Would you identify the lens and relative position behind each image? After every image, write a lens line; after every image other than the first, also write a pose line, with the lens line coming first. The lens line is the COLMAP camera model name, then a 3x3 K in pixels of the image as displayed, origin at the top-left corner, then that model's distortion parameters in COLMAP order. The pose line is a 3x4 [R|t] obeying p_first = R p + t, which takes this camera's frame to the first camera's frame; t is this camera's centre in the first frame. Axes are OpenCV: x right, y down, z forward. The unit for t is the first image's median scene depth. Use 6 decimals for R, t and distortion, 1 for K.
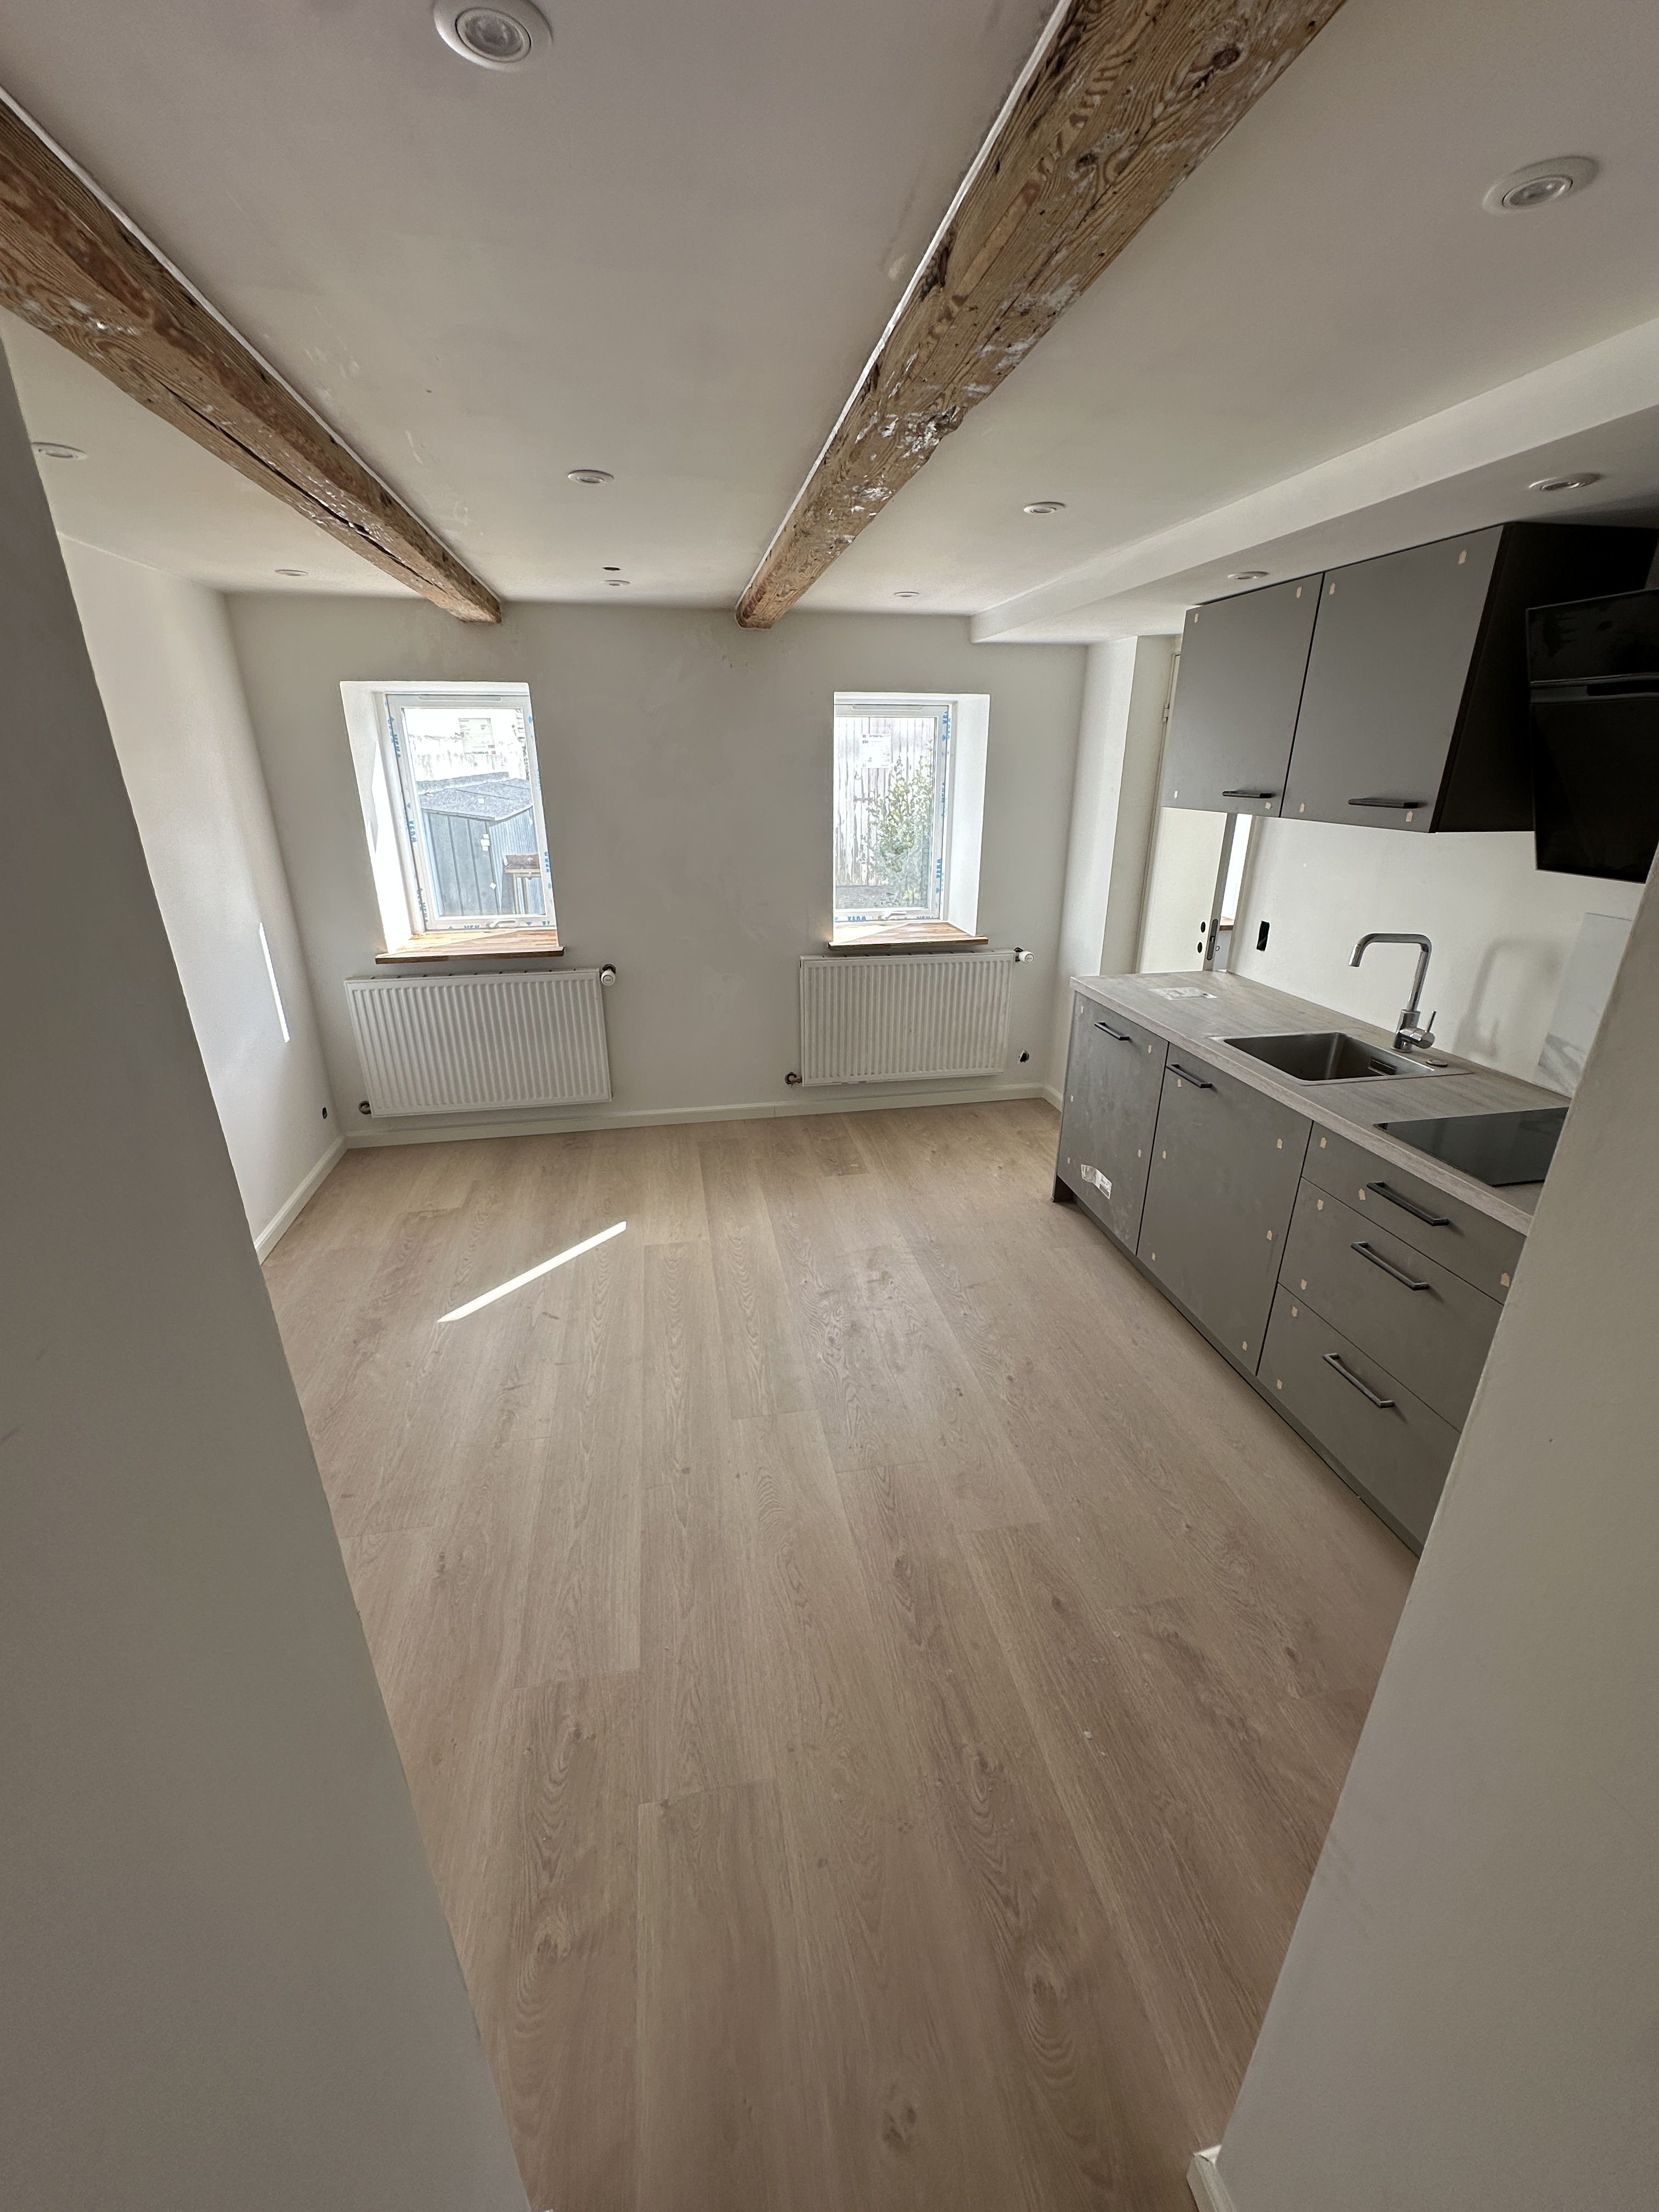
lens RADIAL K [[878.3, 0, 832.4], [0, 878.3, 1103.6], [0, 0, 1]] dist [-0.000799, 0.000119]
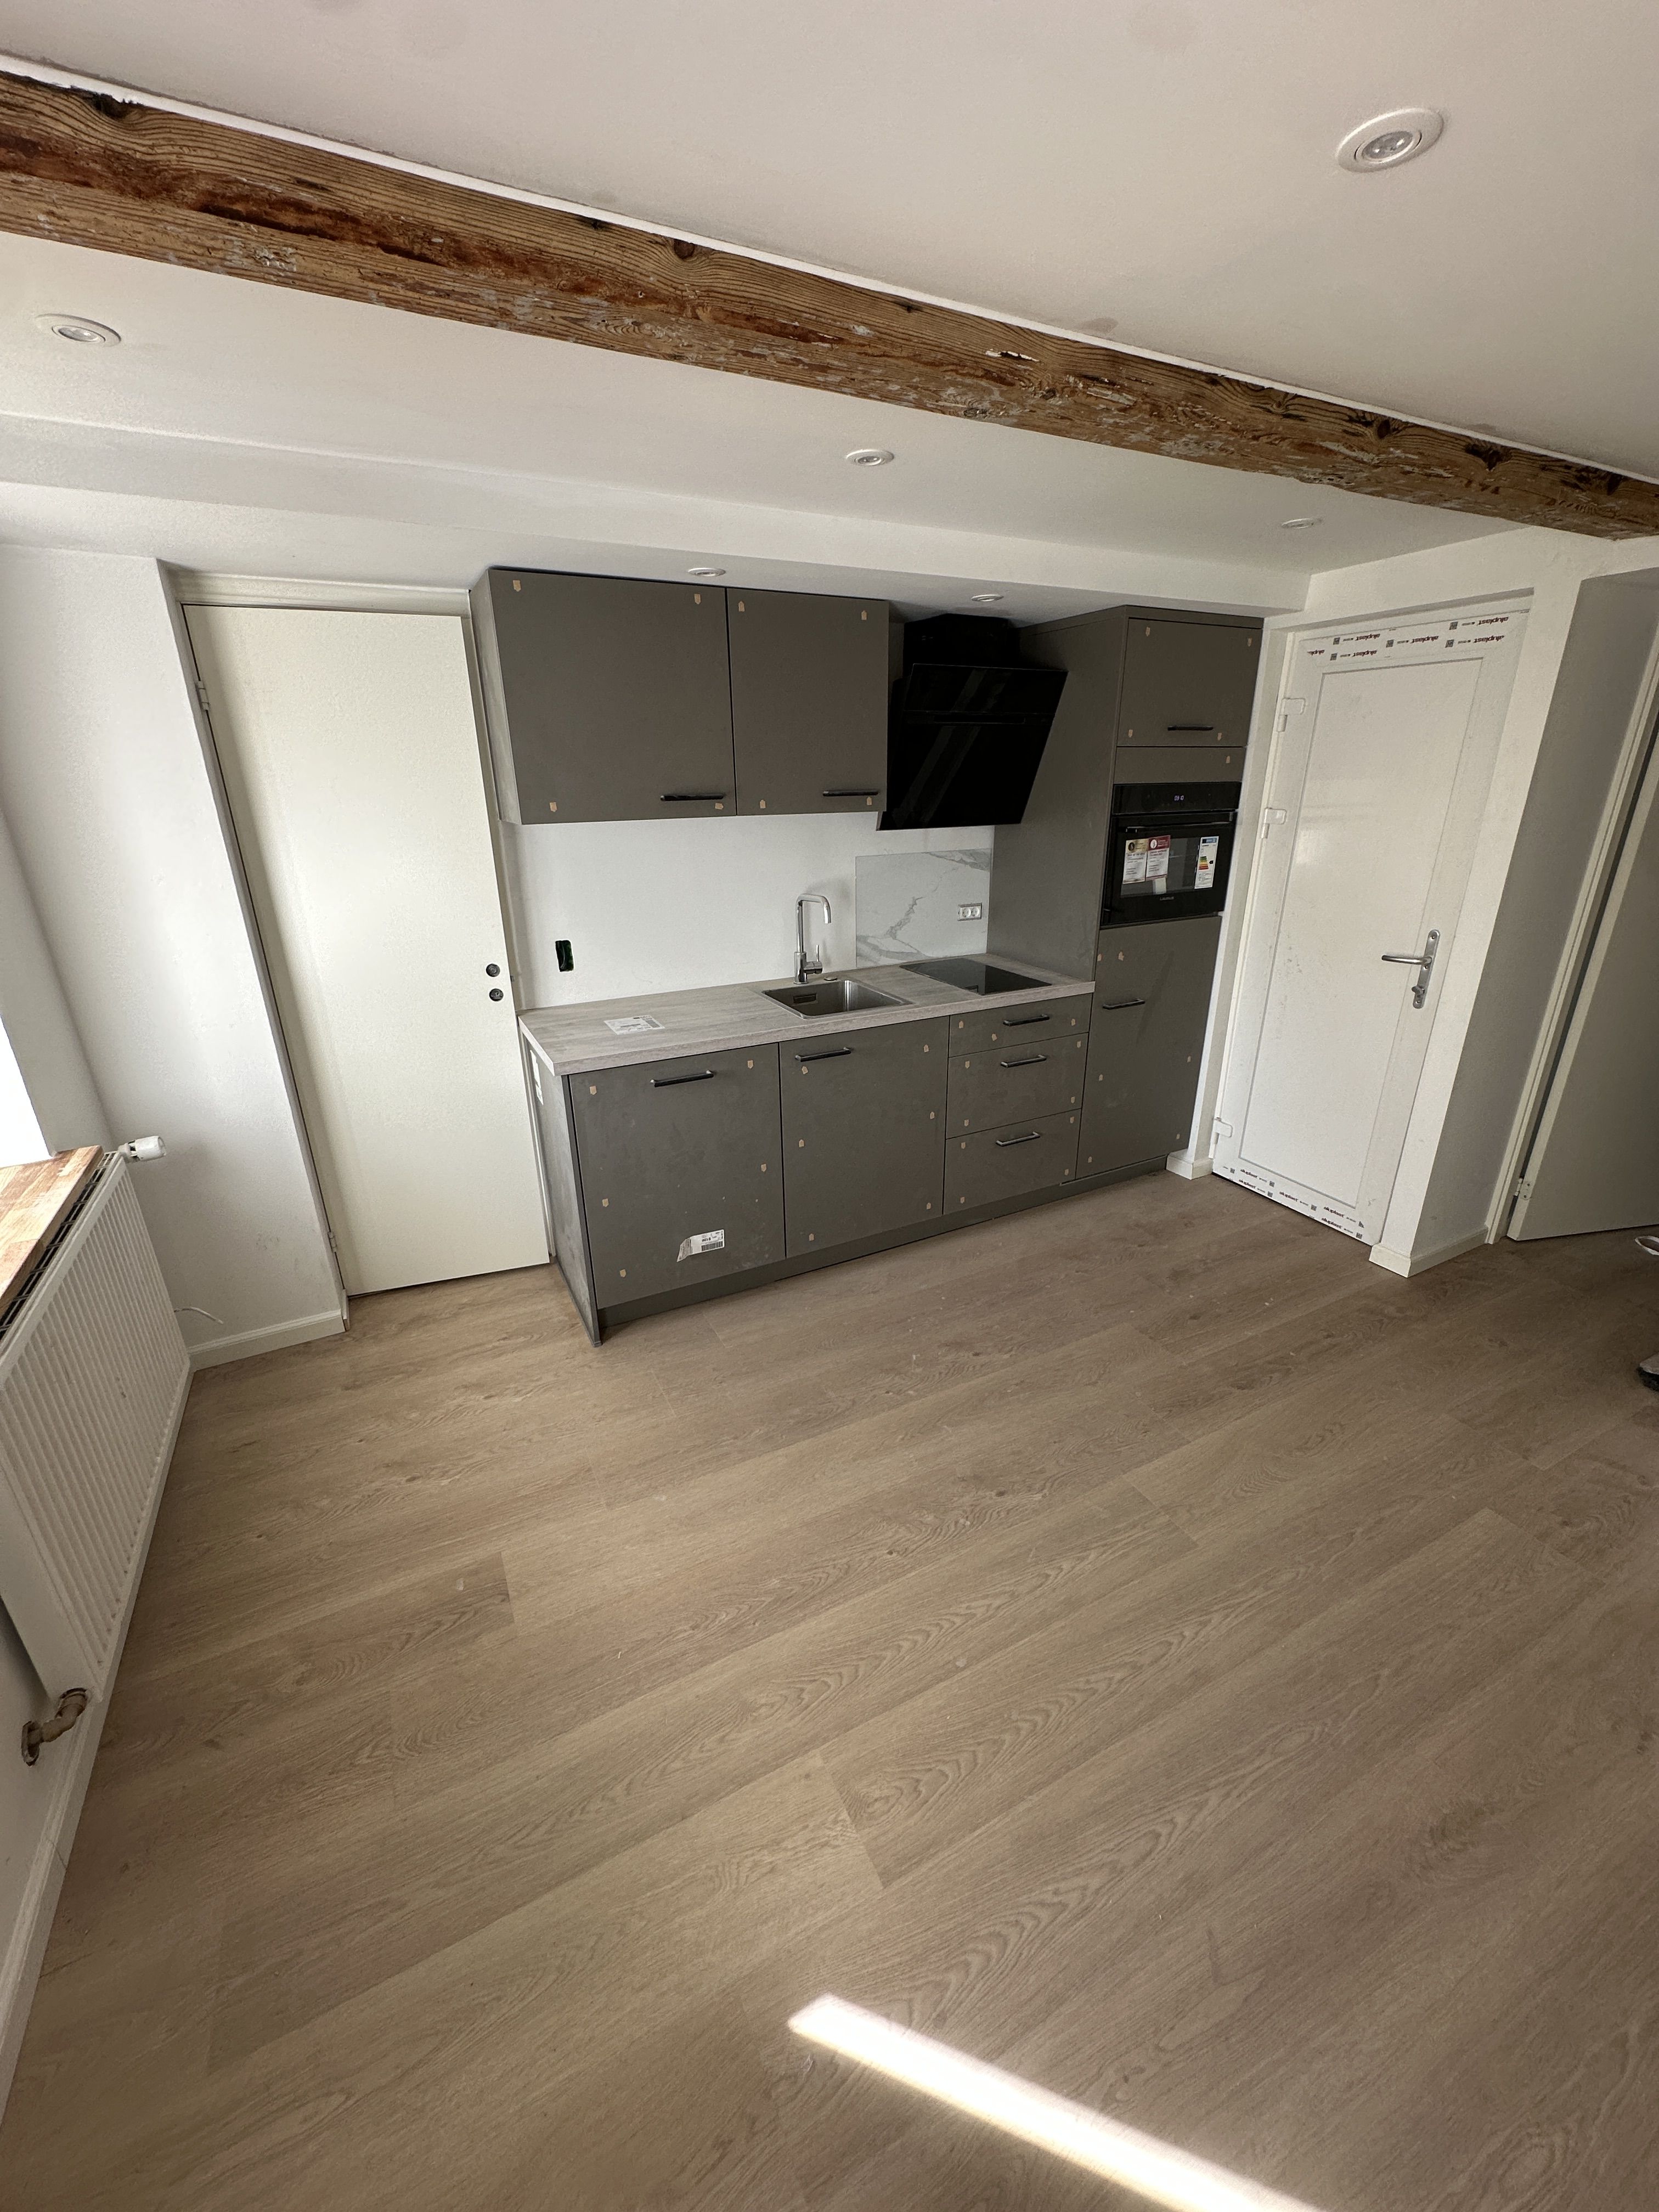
lens RADIAL K [[878.3, 0, 832.4], [0, 878.3, 1103.6], [0, 0, 1]] dist [-0.000799, 0.000119]
pose [[-0.278476, -0.337671, 0.899127, -0.542943], [0.364687, 0.828871, 0.424236, -0.404218], [-0.888512, 0.446040, -0.107676, 1.057544]]
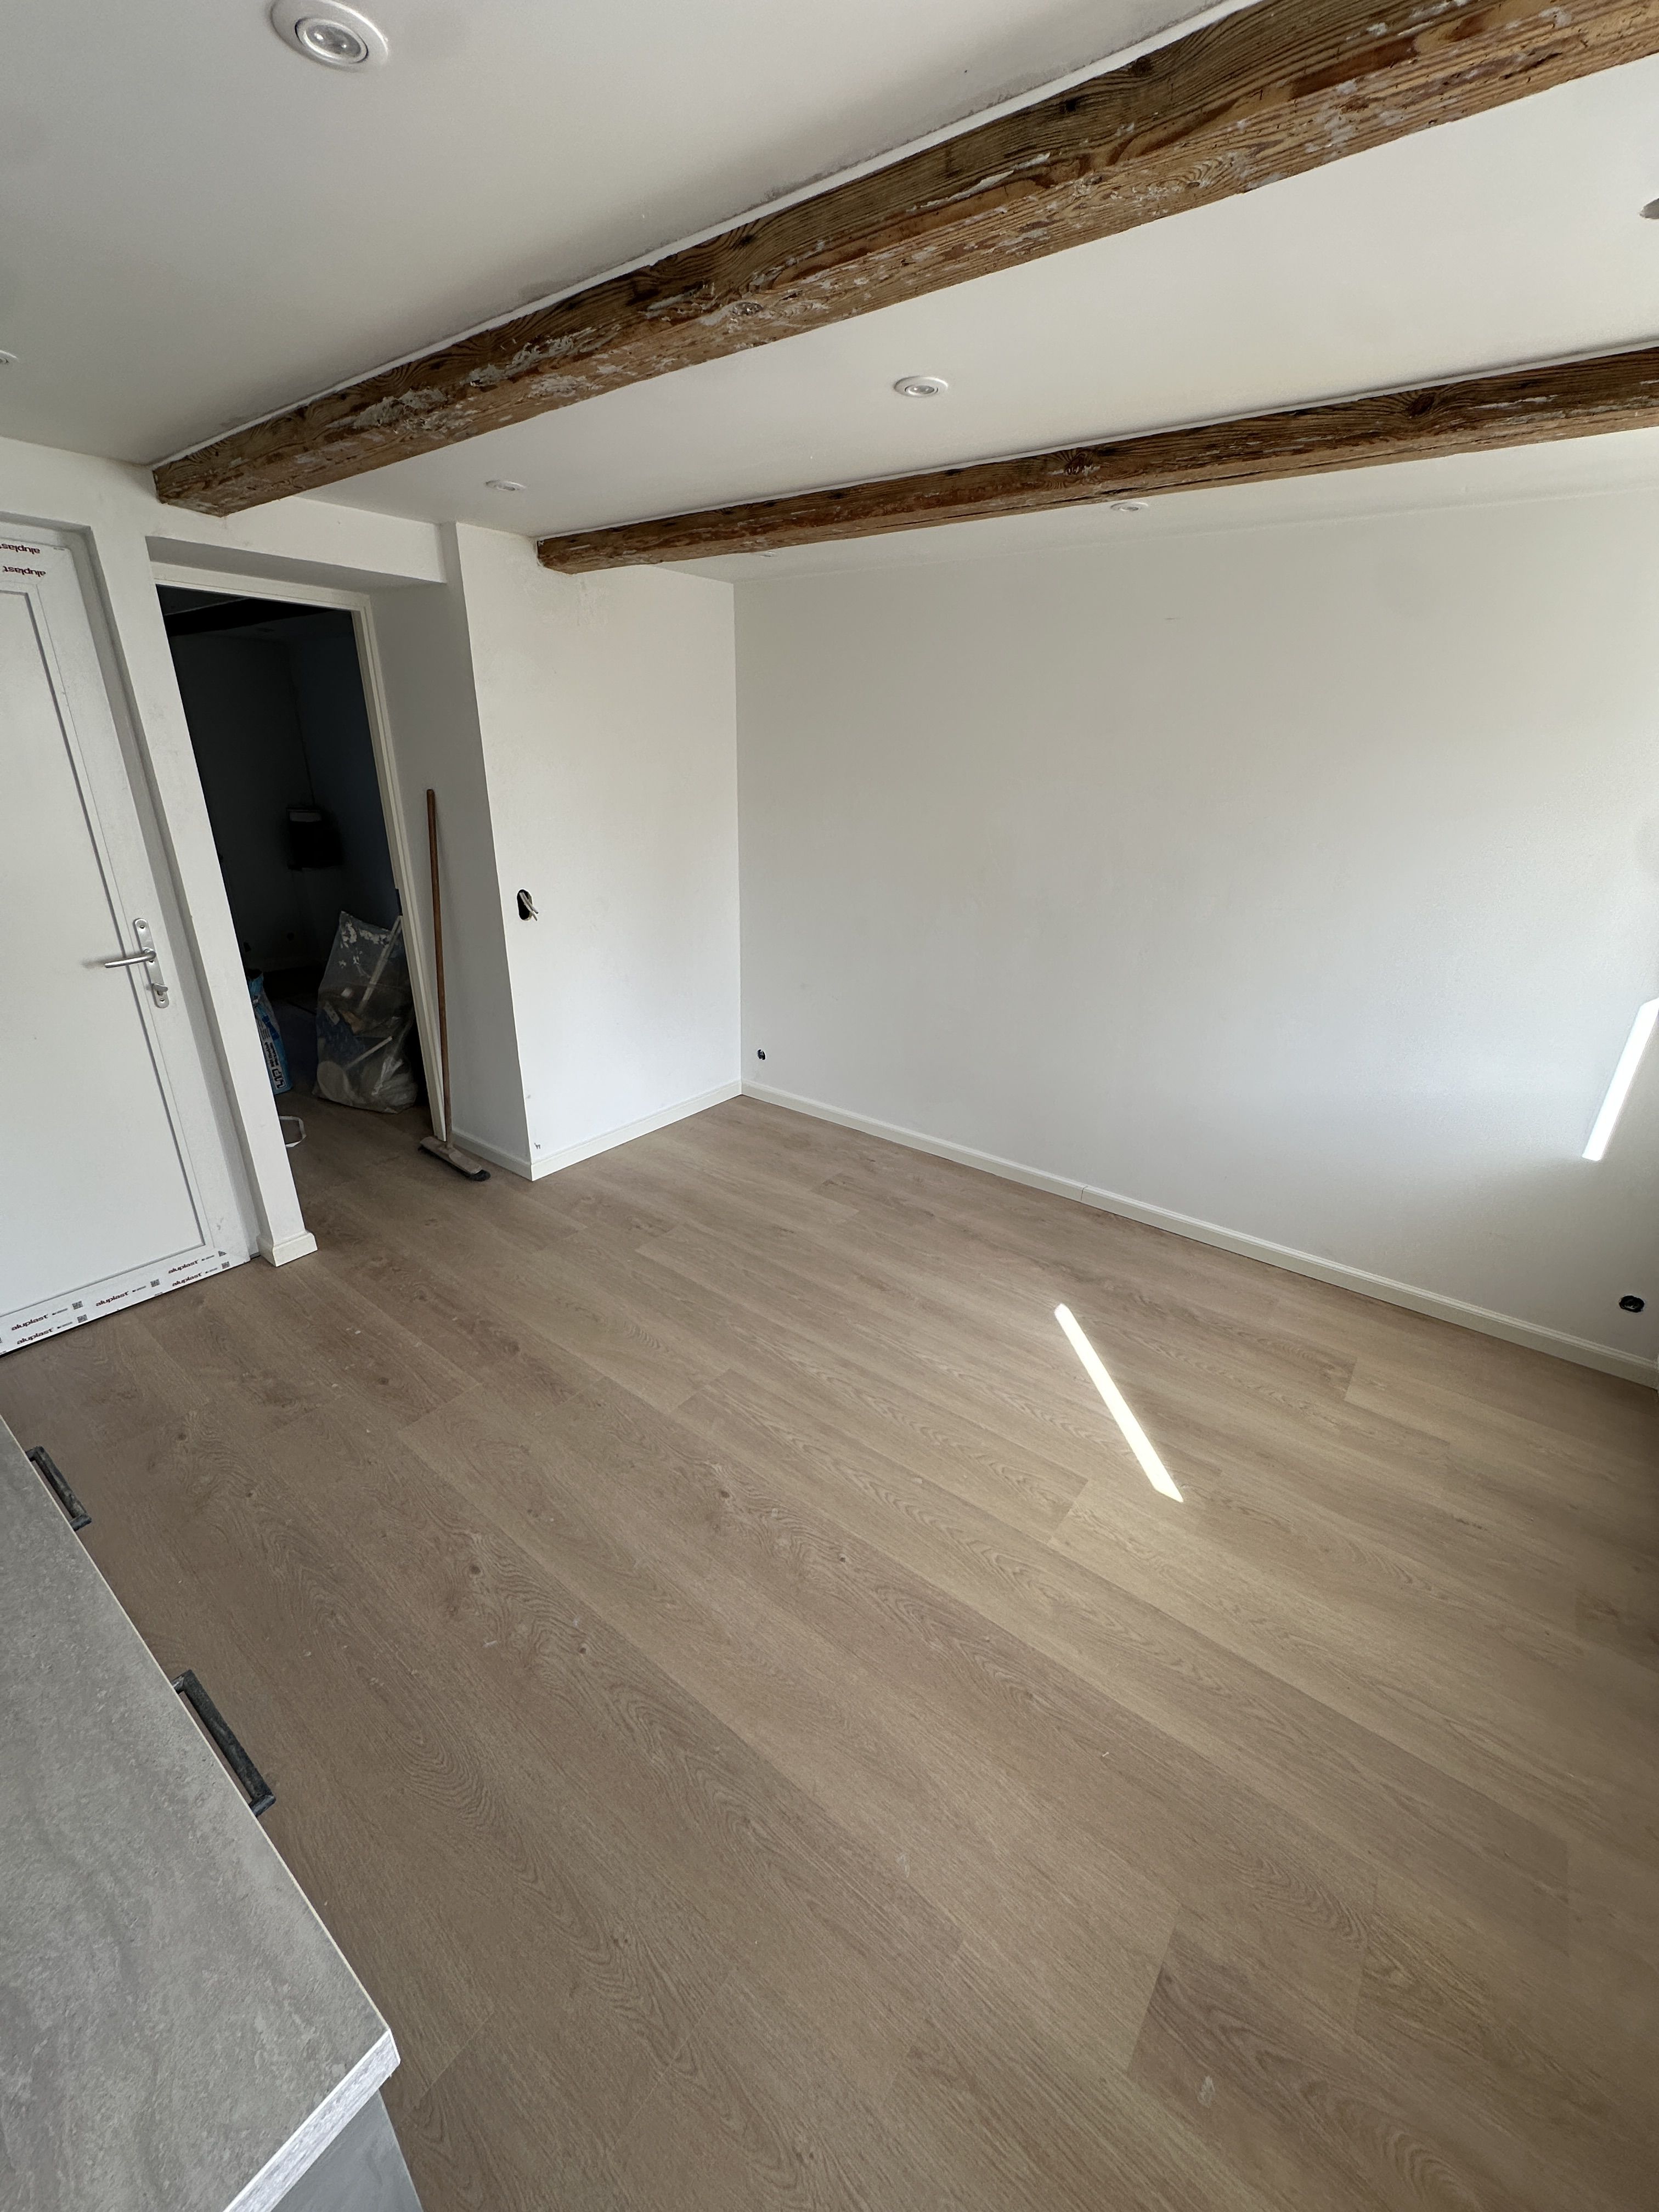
lens RADIAL K [[881.5, 0, 825.4], [0, 881.5, 1103.5], [0, 0, 1]] dist [-0.001133, 0.000226]
pose [[-0.749635, 0.235197, -0.618651, 0.323756], [-0.264981, 0.749891, 0.606175, -0.468457], [0.606492, 0.618341, -0.499822, 1.219653]]
